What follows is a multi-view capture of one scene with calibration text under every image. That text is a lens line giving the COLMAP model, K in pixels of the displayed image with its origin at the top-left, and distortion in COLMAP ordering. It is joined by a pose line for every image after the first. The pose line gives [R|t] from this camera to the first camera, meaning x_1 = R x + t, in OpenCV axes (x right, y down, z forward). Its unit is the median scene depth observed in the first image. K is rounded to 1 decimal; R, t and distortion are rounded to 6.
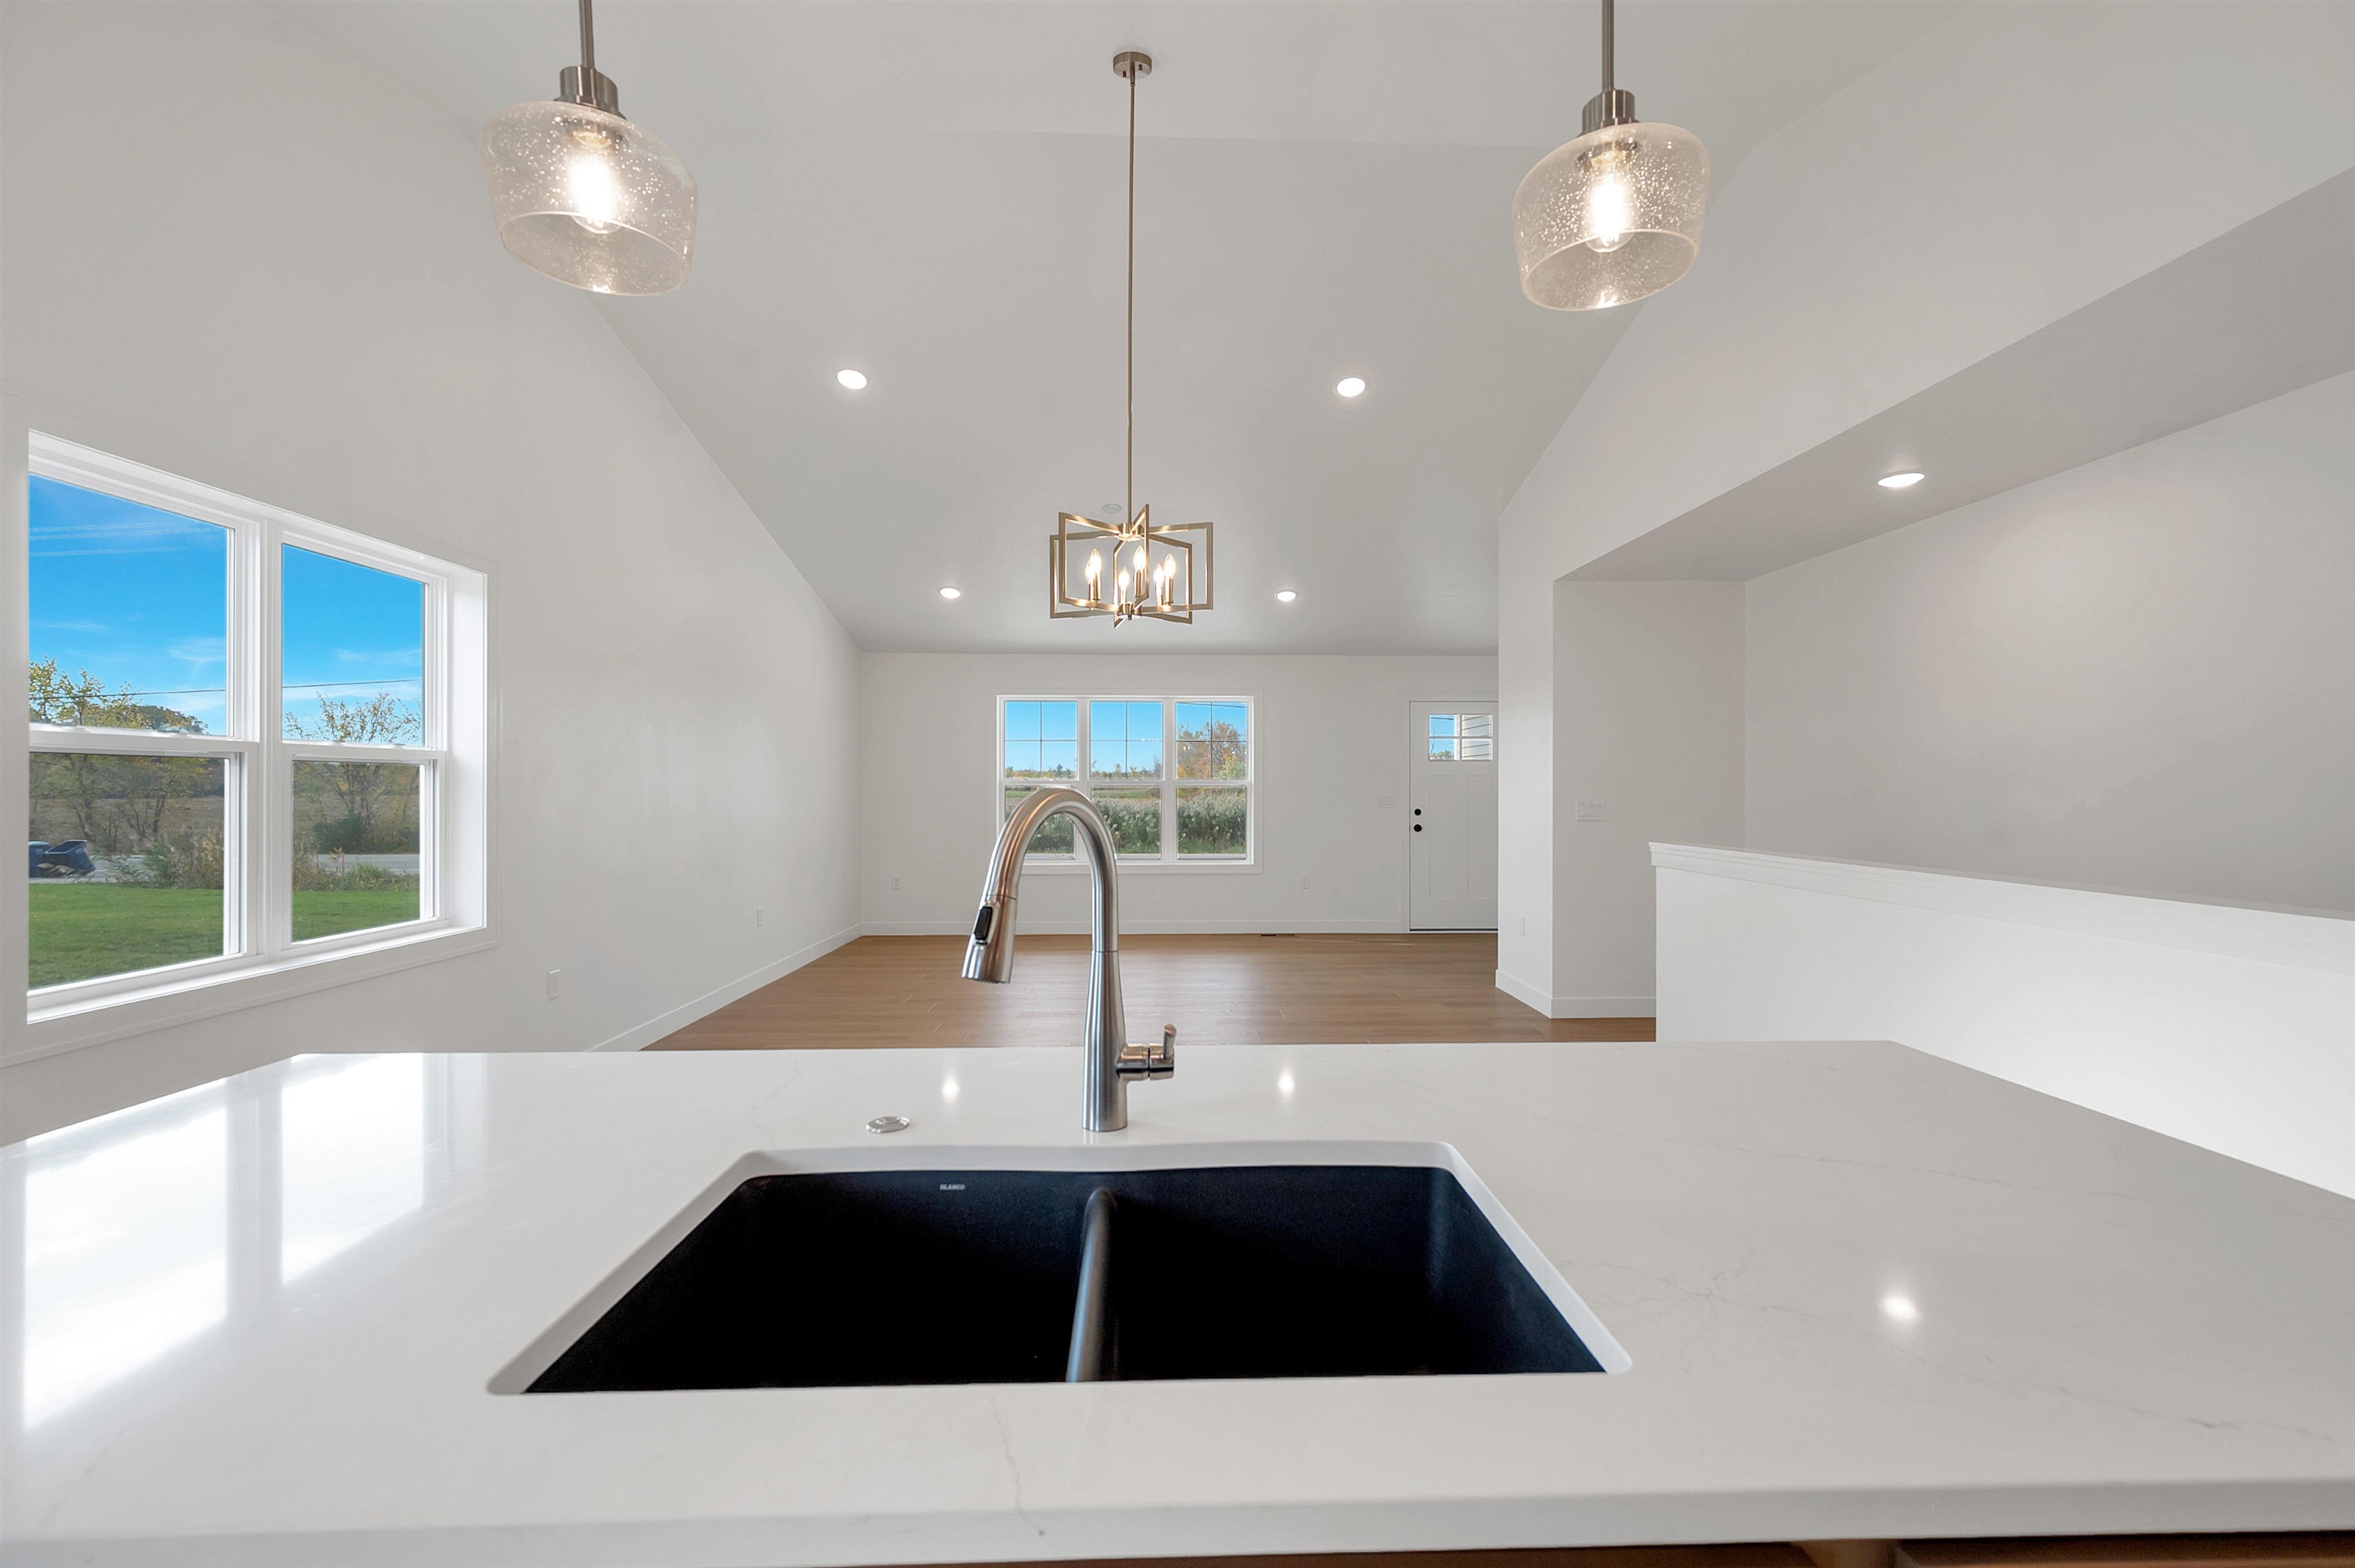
lens RADIAL K [[960.9, 0, 1188.5], [0, 960.9, 790.4], [0, 0, 1]] dist [-0.002025, -0.000365]
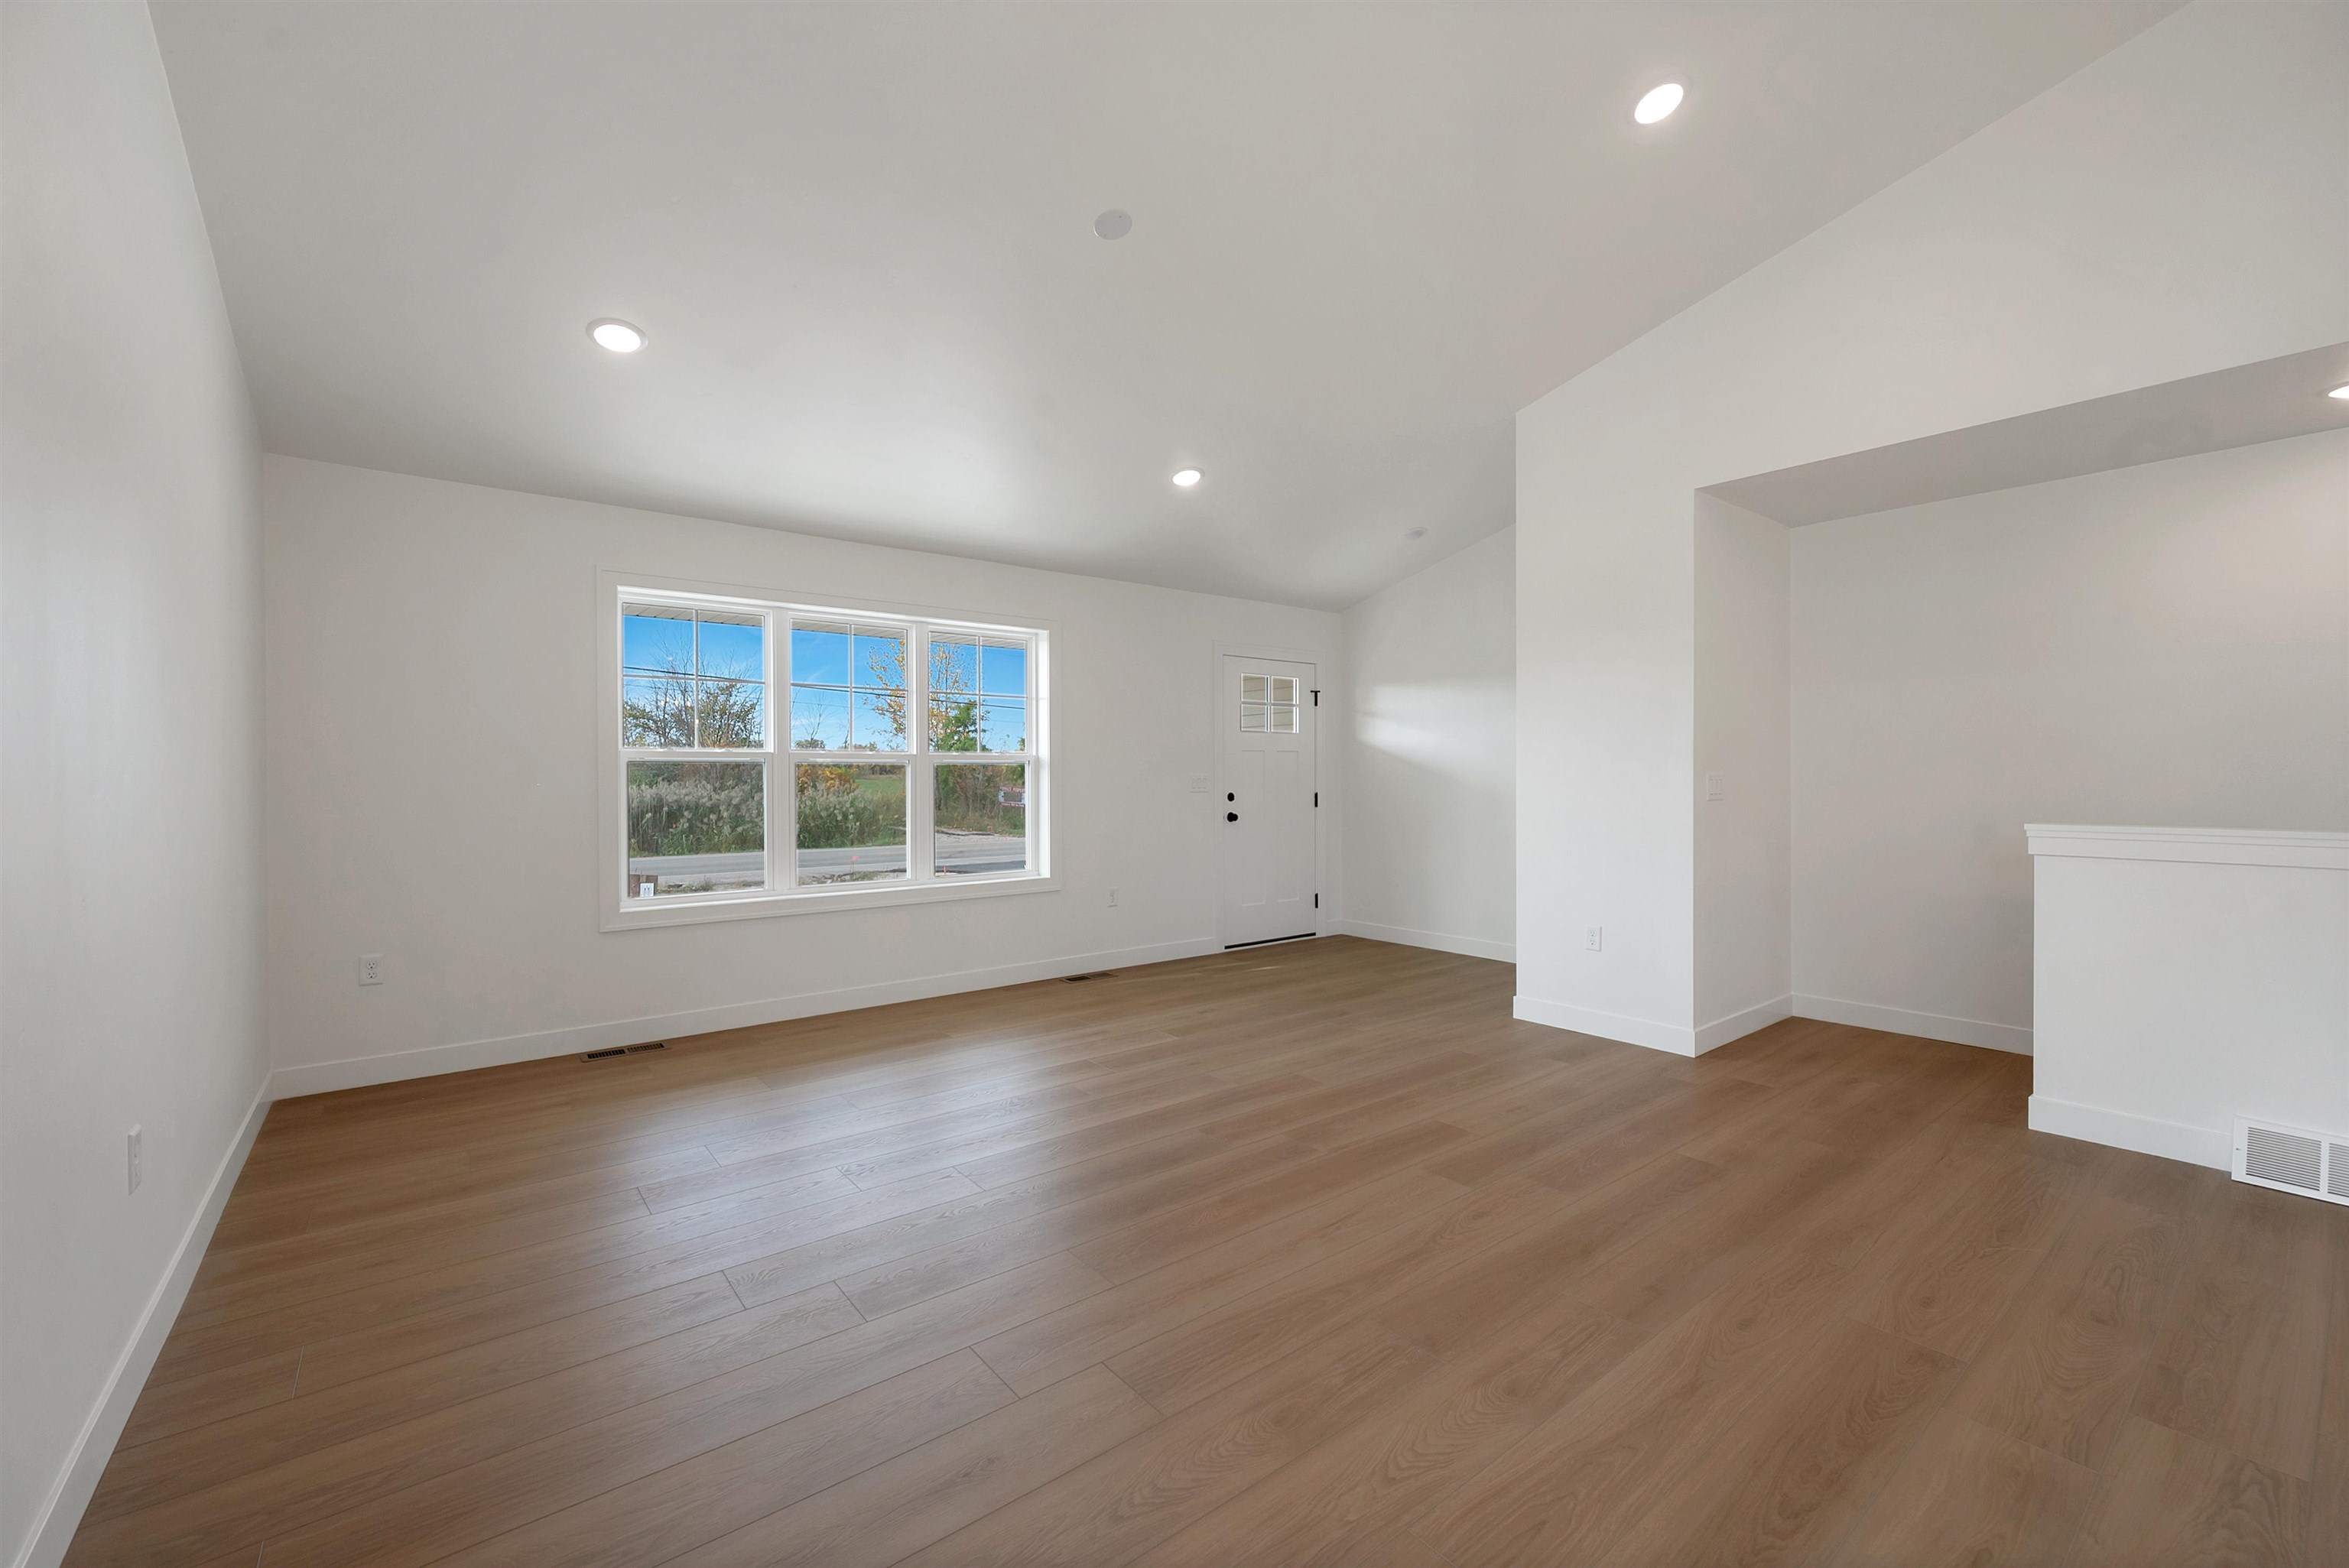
lens RADIAL K [[954.7, 0, 1180.7], [0, 954.7, 783.3], [0, 0, 1]] dist [-0.000139, -0.000009]
pose [[0.805692, -0.008023, 0.592281, -0.588310], [0.005252, 0.999966, 0.006401, 0.014711], [-0.592312, -0.002046, 0.805706, 0.909146]]
